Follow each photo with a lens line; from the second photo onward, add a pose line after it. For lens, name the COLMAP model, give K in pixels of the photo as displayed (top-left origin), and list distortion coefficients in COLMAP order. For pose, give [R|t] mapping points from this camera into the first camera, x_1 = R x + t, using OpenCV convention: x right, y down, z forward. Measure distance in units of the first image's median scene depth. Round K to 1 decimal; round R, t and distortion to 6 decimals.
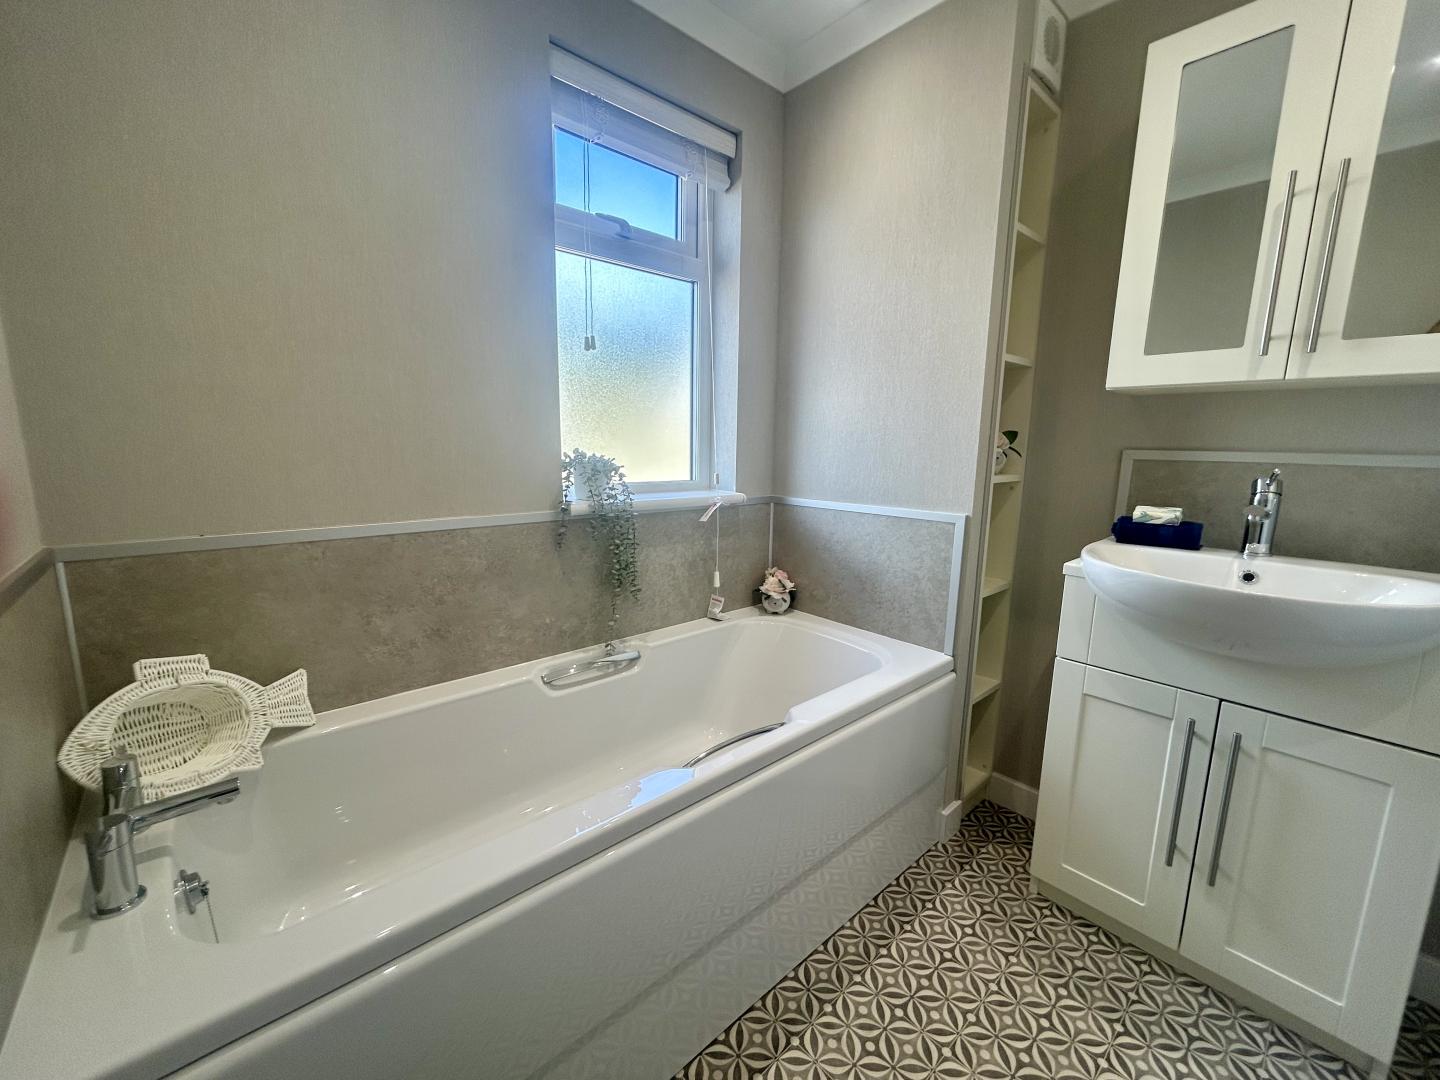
lens RADIAL K [[581.4, 0, 722.6], [0, 581.4, 539.7], [0, 0, 1]] dist [0.003461, 0.000863]
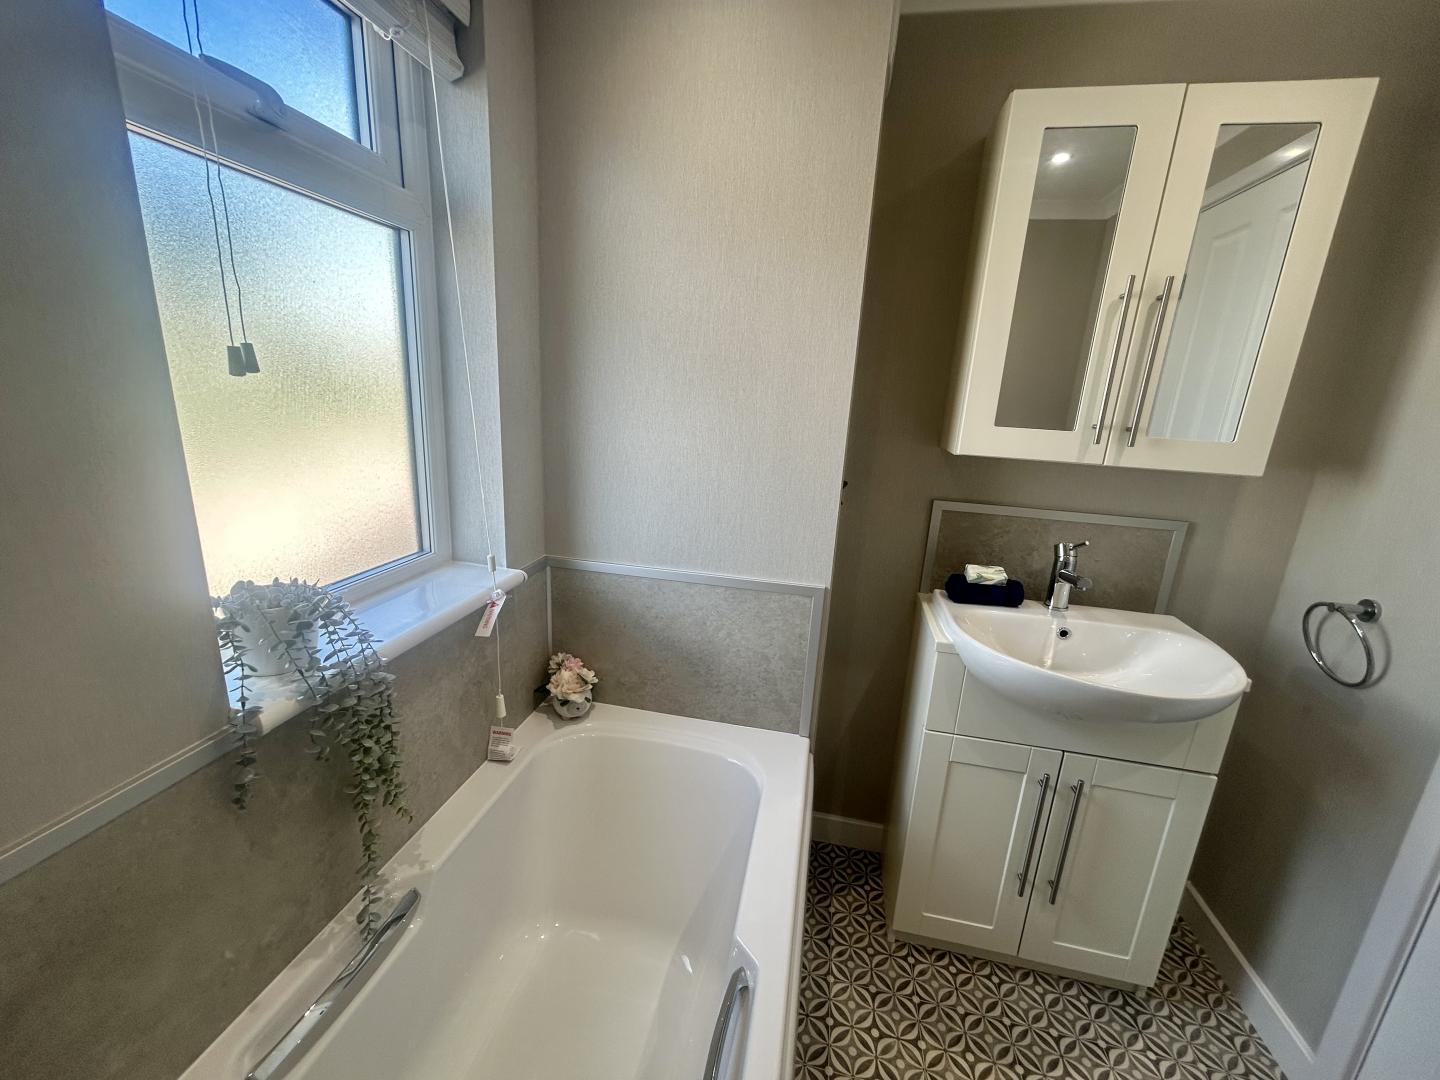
lens RADIAL K [[581.4, 0, 718.3], [0, 581.4, 539.4], [0, 0, 1]] dist [0.003461, 0.000863]
pose [[0.804943, -0.122742, 0.580517, -0.197447], [0.058758, 0.990050, 0.127859, -0.218857], [-0.590435, -0.068809, 0.804147, 0.365598]]
